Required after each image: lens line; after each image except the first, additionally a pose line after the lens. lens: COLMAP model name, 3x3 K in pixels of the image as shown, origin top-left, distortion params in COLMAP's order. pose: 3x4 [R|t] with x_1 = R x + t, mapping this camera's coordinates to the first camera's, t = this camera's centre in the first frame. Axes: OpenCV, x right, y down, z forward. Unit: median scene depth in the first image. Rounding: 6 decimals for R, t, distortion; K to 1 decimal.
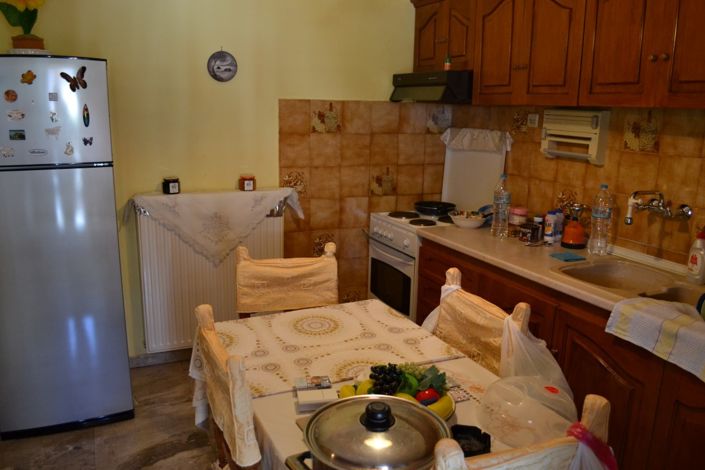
lens RADIAL K [[559.9, 0, 354.7], [0, 559.9, 233.9], [0, 0, 1]] dist [-0.071111, 0.010834]
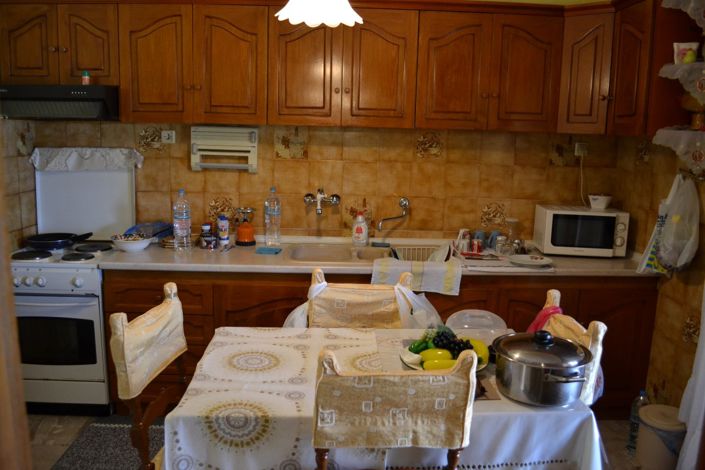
lens RADIAL K [[559.9, 0, 354.7], [0, 559.9, 233.9], [0, 0, 1]] dist [-0.071111, 0.010834]
pose [[0.409210, -0.173702, 0.895754, -0.543924], [0.185012, 0.977115, 0.104960, -0.076991], [-0.893486, 0.122774, 0.431982, 0.281070]]
